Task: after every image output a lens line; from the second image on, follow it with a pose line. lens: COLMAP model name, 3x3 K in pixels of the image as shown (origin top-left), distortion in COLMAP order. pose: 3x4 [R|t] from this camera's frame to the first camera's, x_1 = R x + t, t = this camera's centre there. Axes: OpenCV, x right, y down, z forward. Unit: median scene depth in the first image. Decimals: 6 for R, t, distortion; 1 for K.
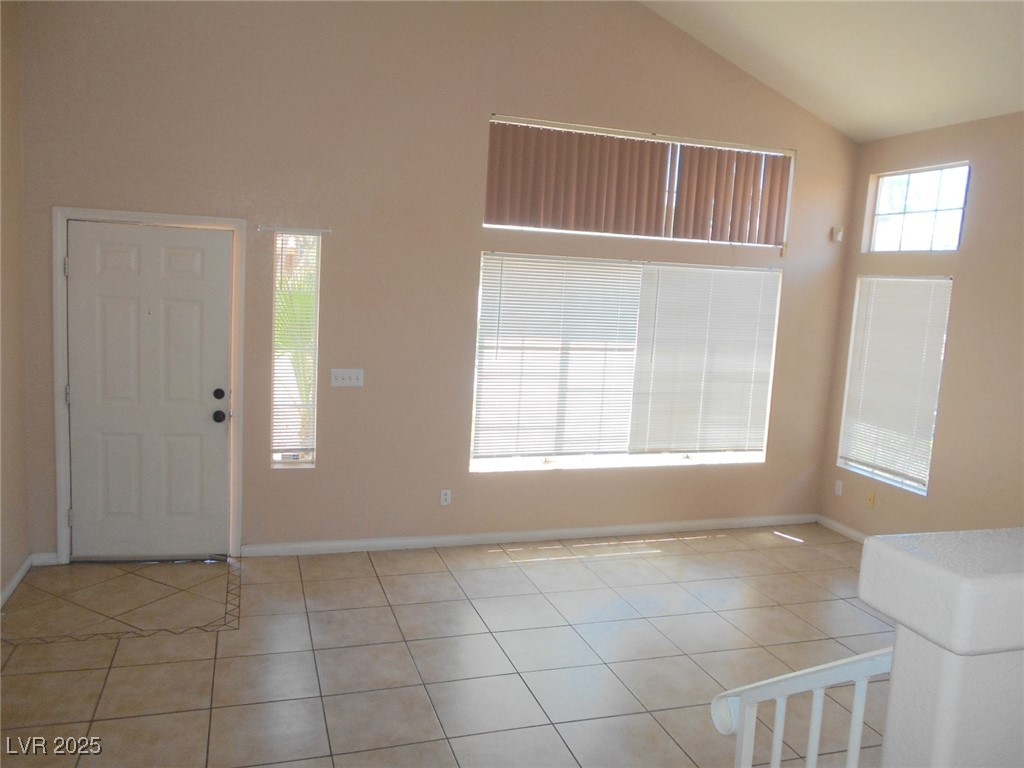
lens RADIAL K [[786.7, 0, 510.1], [0, 786.7, 385.6], [0, 0, 1]] dist [-0.047039, 0.034313]
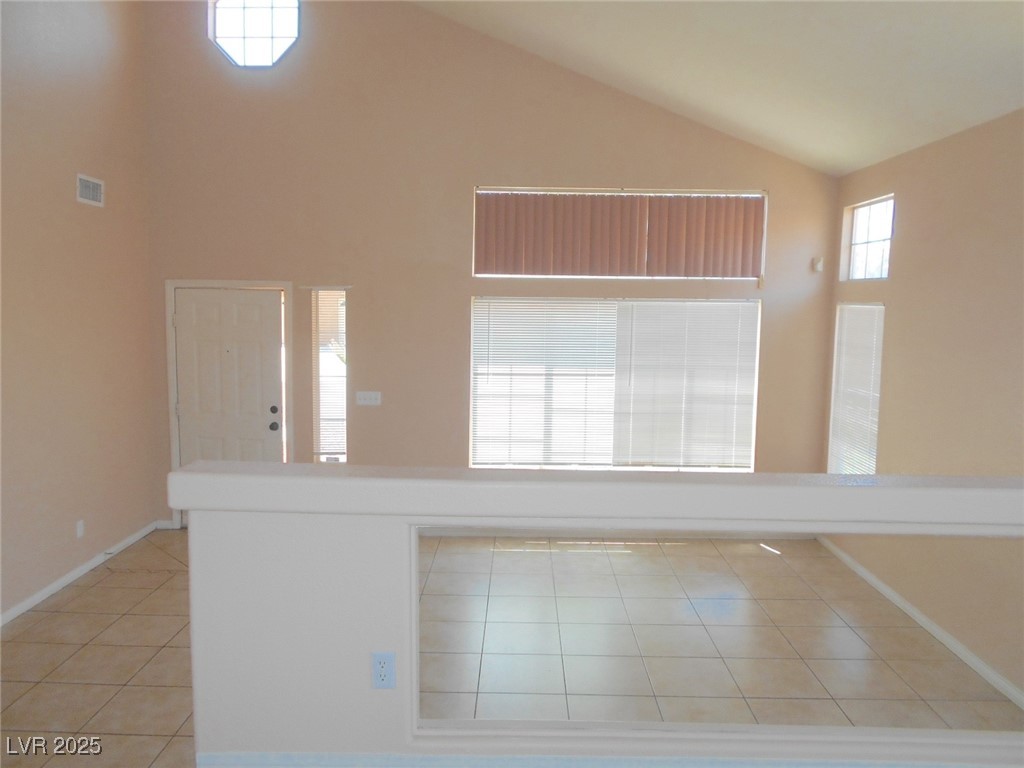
lens RADIAL K [[786.7, 0, 510.6], [0, 786.7, 382.0], [0, 0, 1]] dist [-0.047039, 0.034313]
pose [[0.949132, -0.004792, -0.314842, 0.381620], [-0.007465, 0.999261, -0.037713, 0.009252], [0.314790, 0.038145, 0.948394, -0.141187]]
